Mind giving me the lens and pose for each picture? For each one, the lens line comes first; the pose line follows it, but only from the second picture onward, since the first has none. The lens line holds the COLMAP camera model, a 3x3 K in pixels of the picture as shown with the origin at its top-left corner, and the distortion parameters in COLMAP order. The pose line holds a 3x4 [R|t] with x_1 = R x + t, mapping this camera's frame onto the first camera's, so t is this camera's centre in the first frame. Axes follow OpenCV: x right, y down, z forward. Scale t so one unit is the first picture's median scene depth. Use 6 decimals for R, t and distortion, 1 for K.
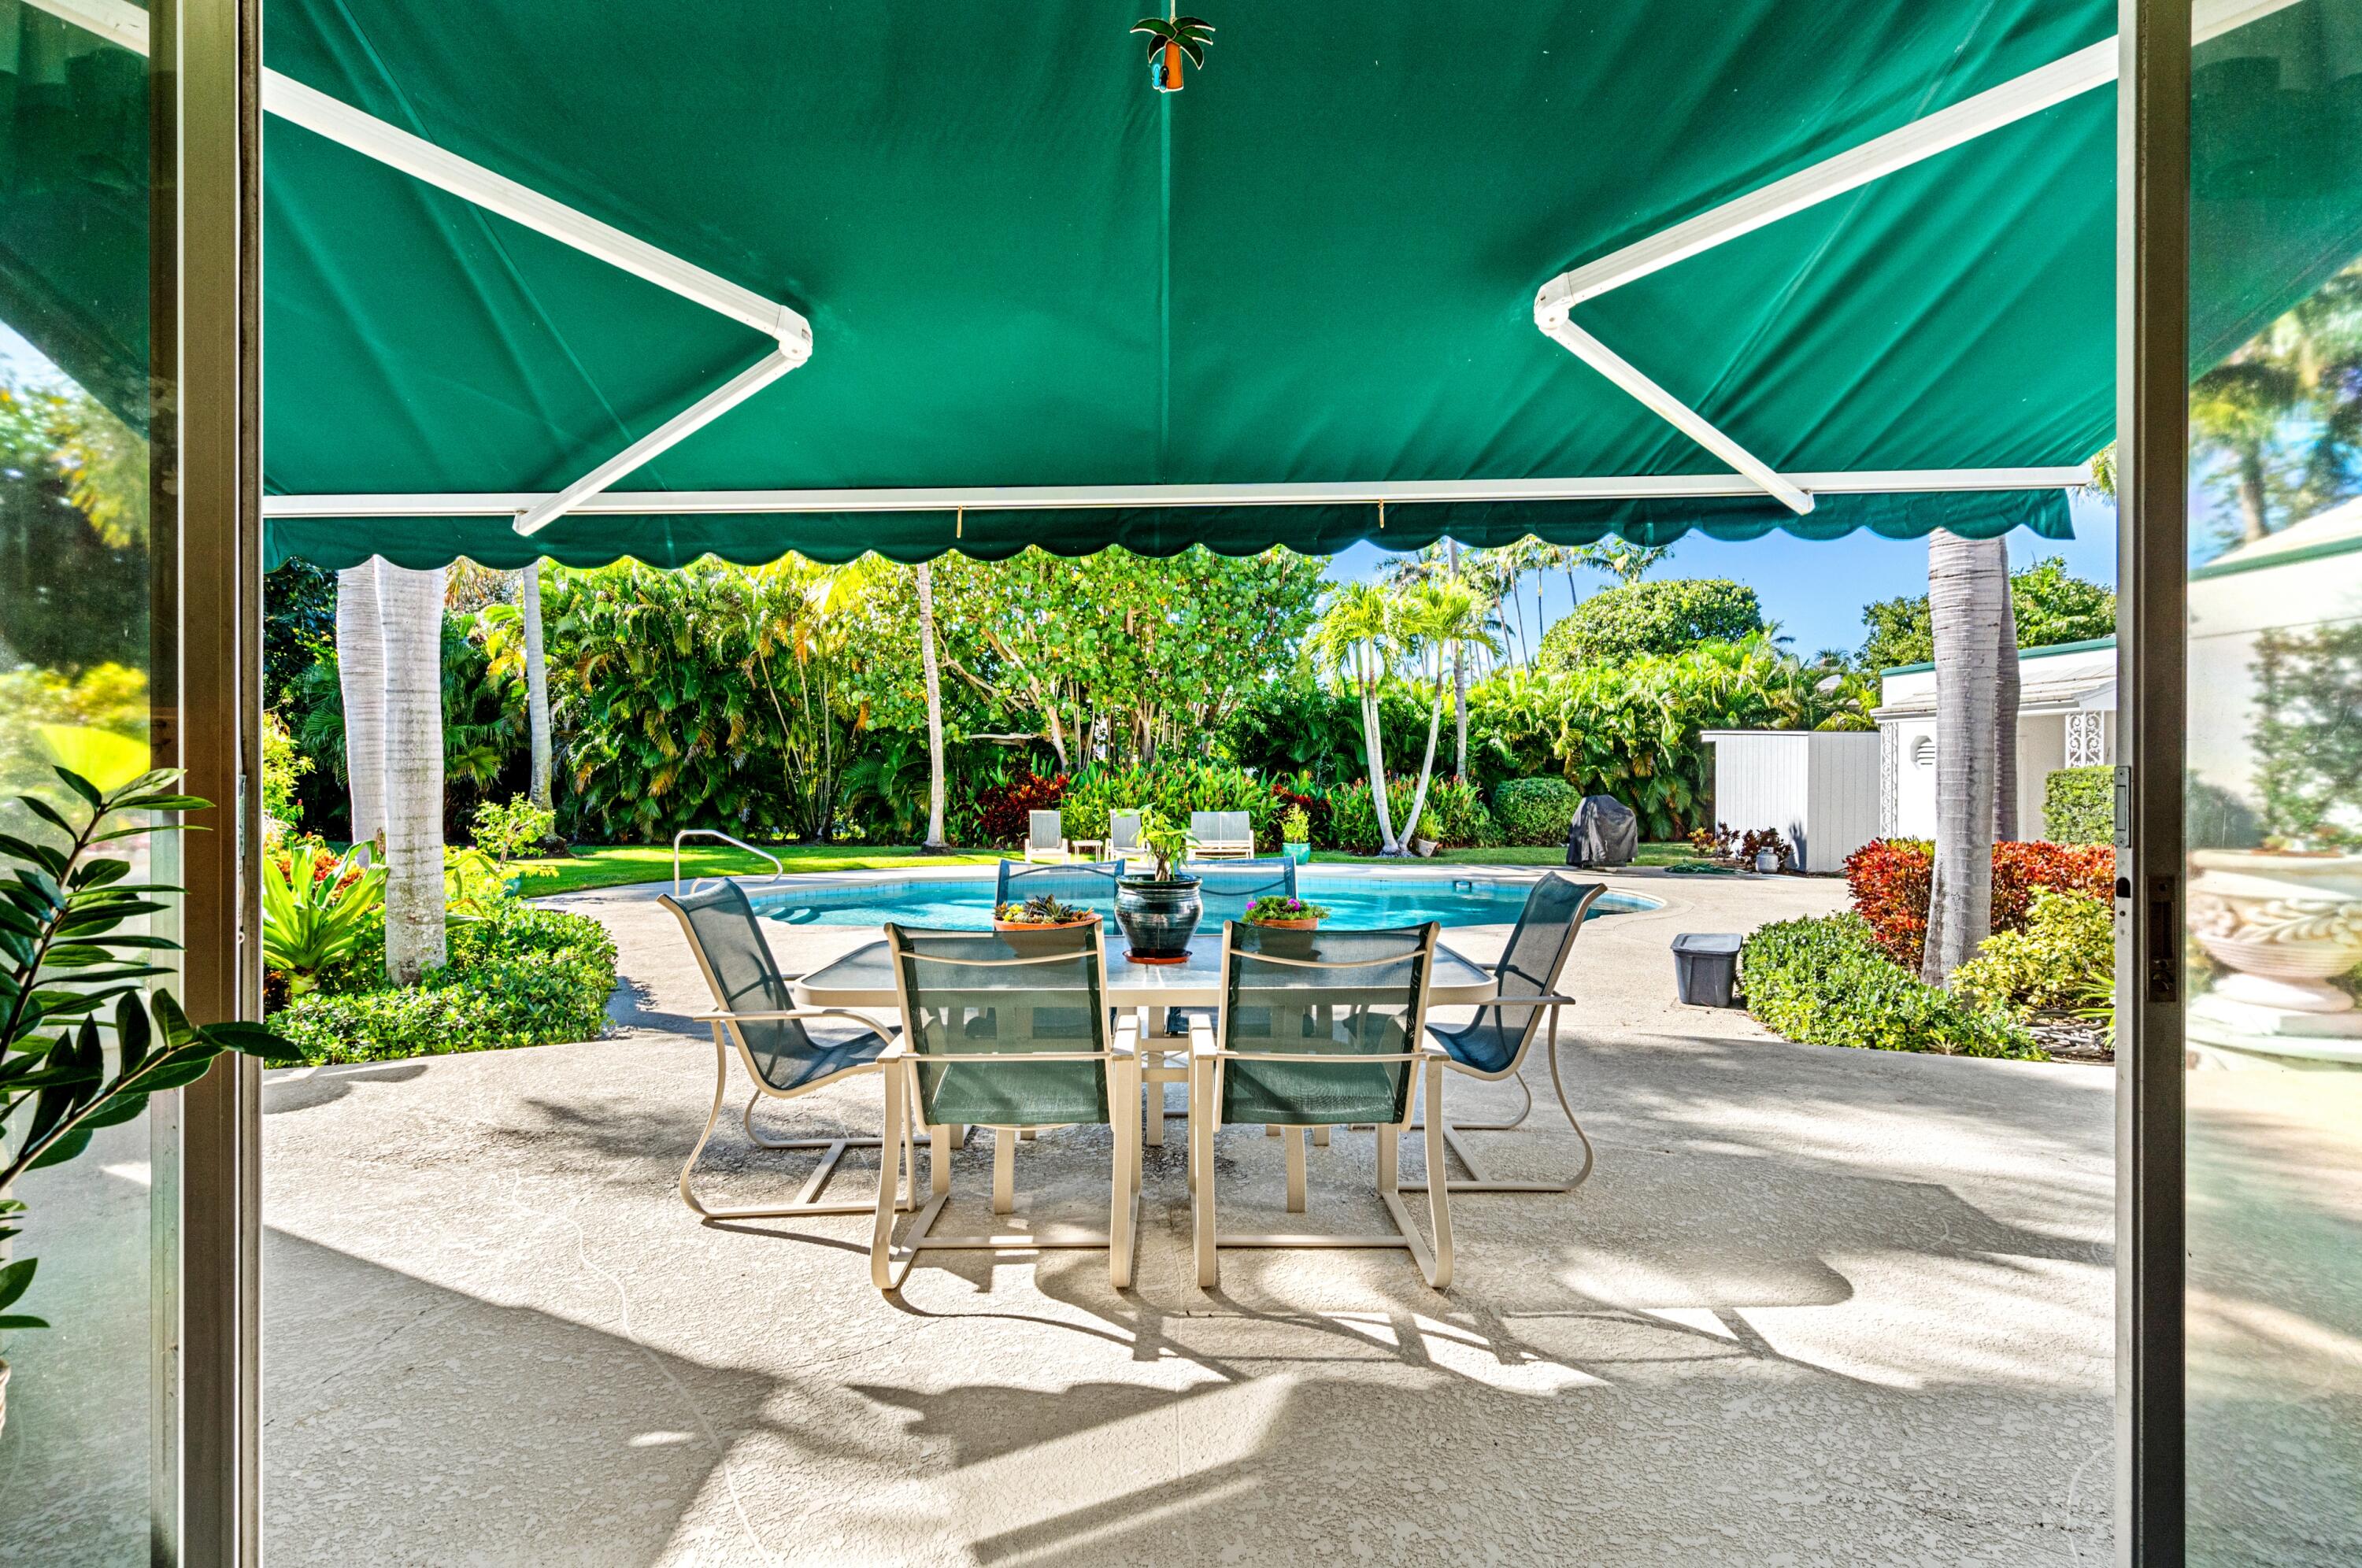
lens RADIAL K [[1082.2, 0, 1170.0], [0, 1082.2, 779.7], [0, 0, 1]] dist [0.002679, -0.000234]
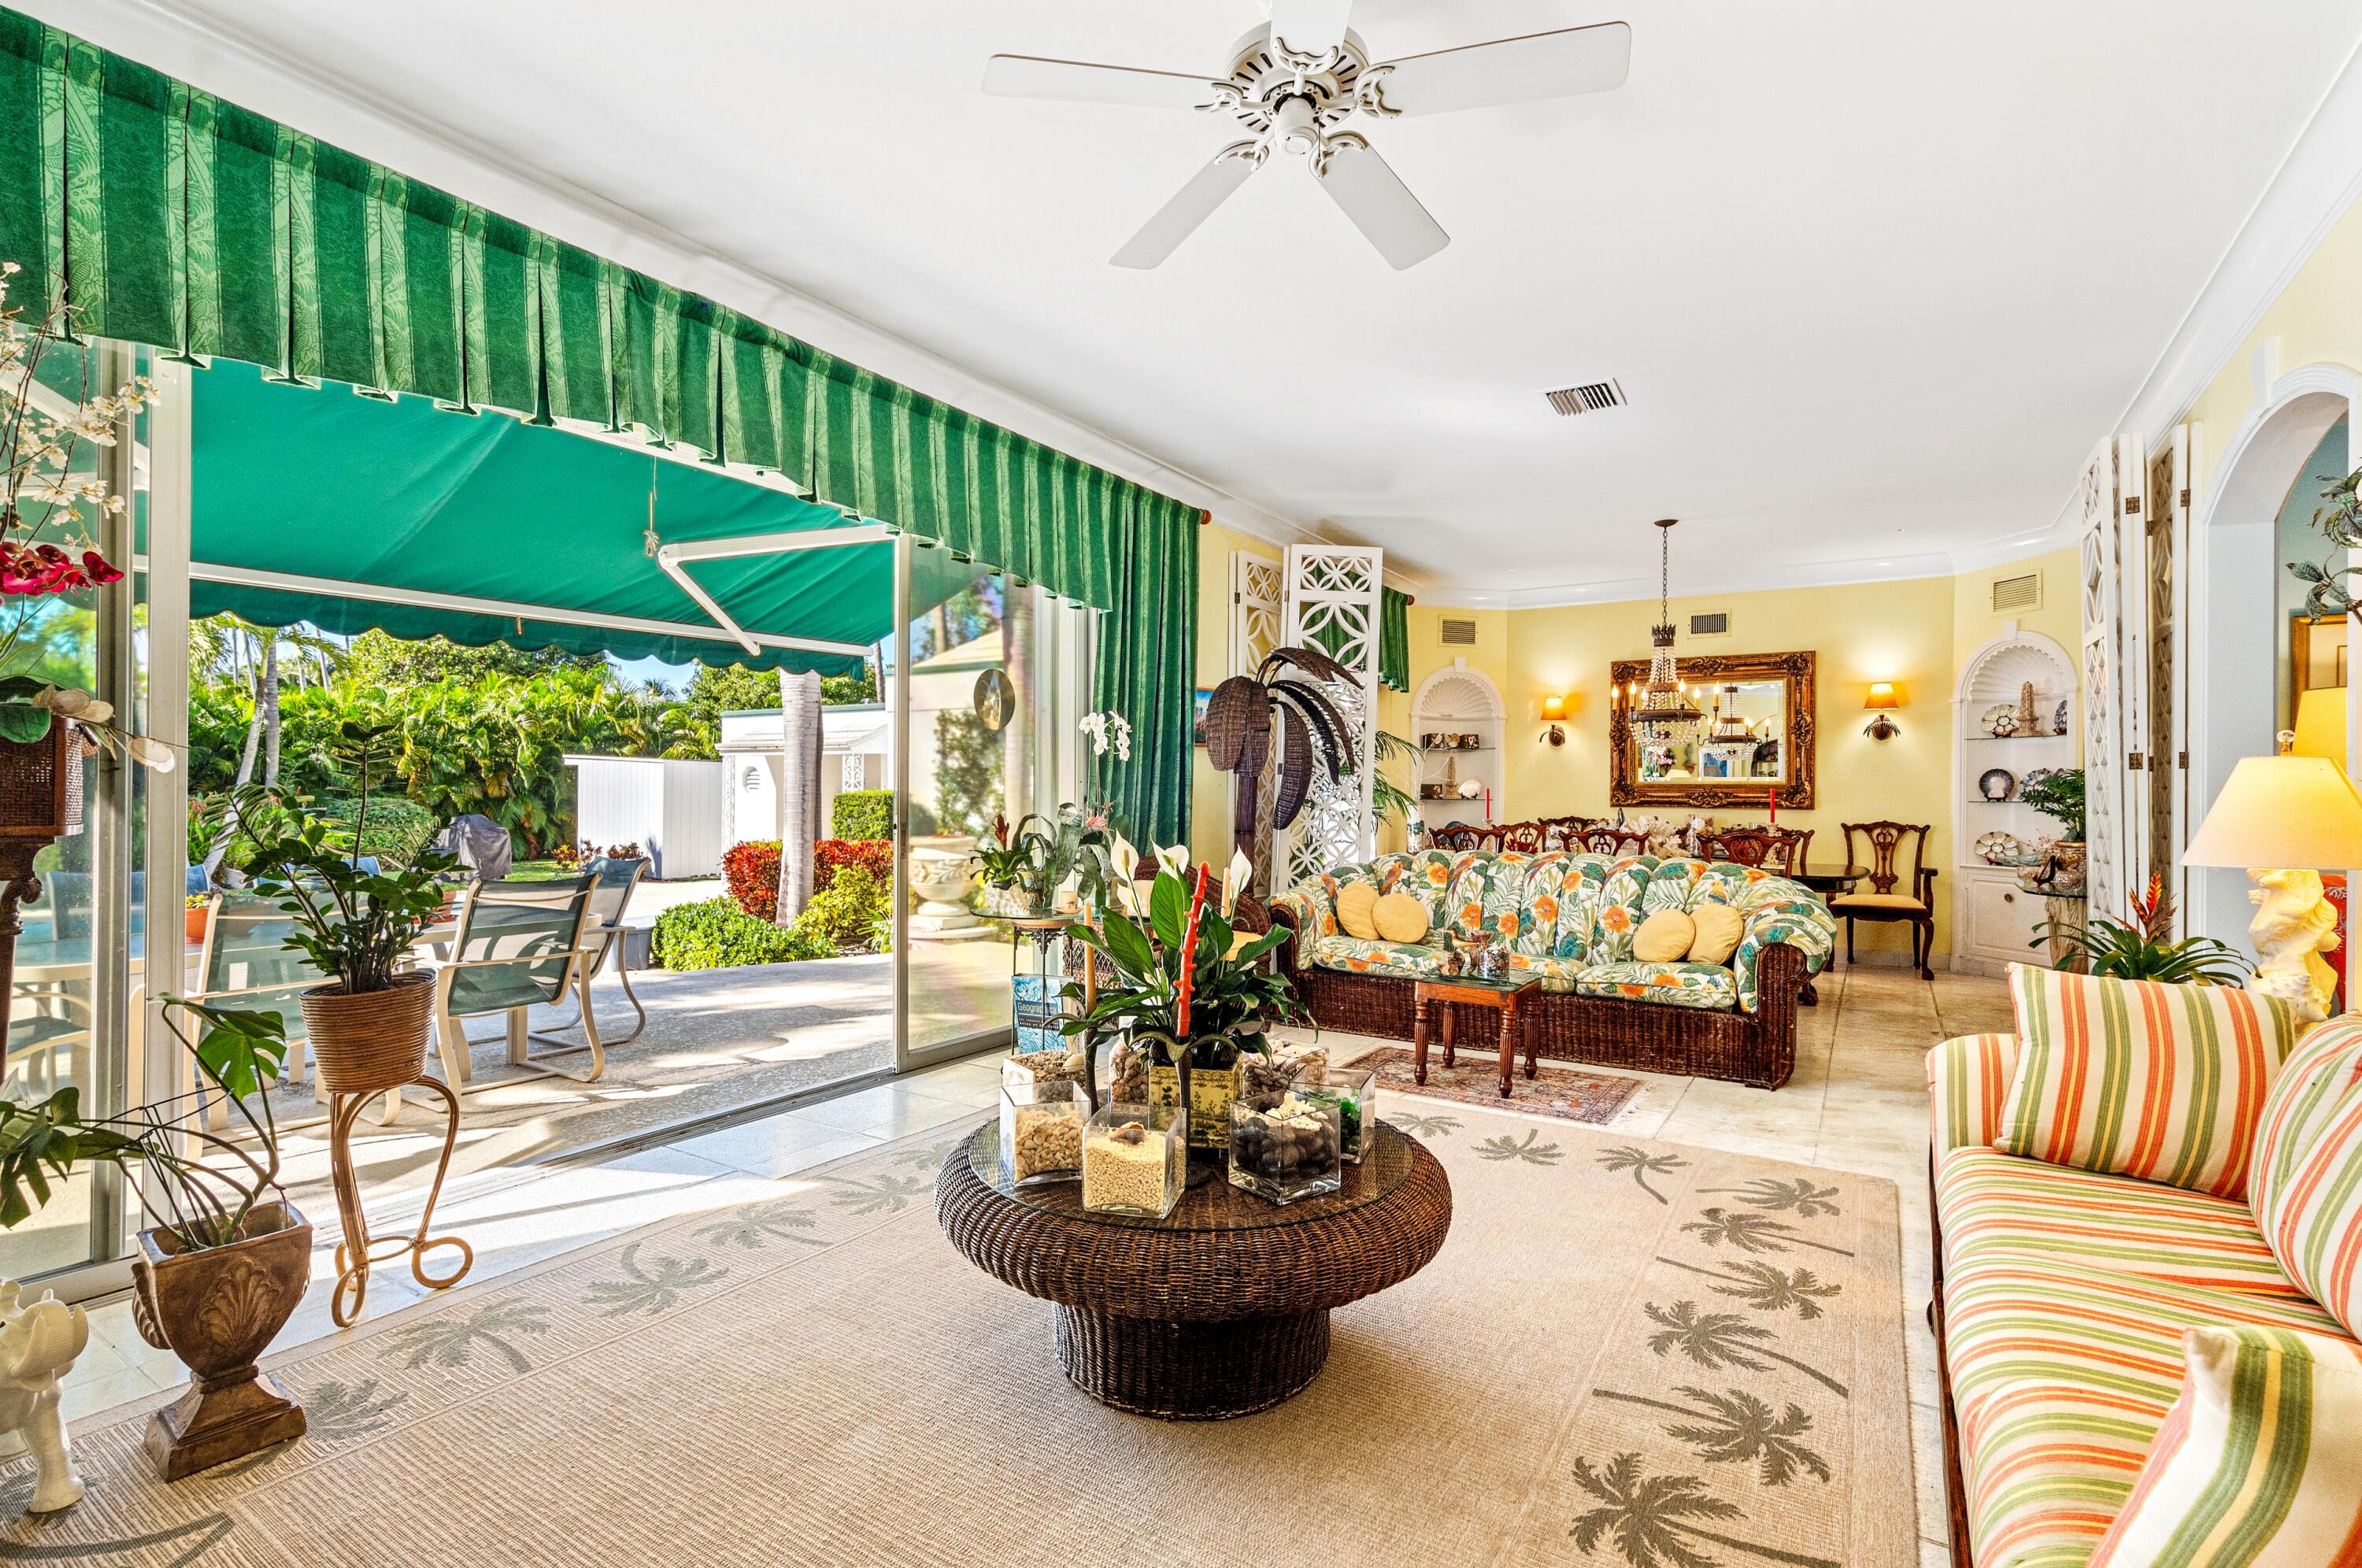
lens RADIAL K [[1082.2, 0, 1183.1], [0, 1082.2, 801.4], [0, 0, 1]] dist [0.002679, -0.000234]
pose [[0.536201, 0.001348, 0.844089, -0.094494], [-0.001510, 0.999999, -0.000638, 0.001301], [-0.844089, -0.000932, 0.536202, -0.099474]]
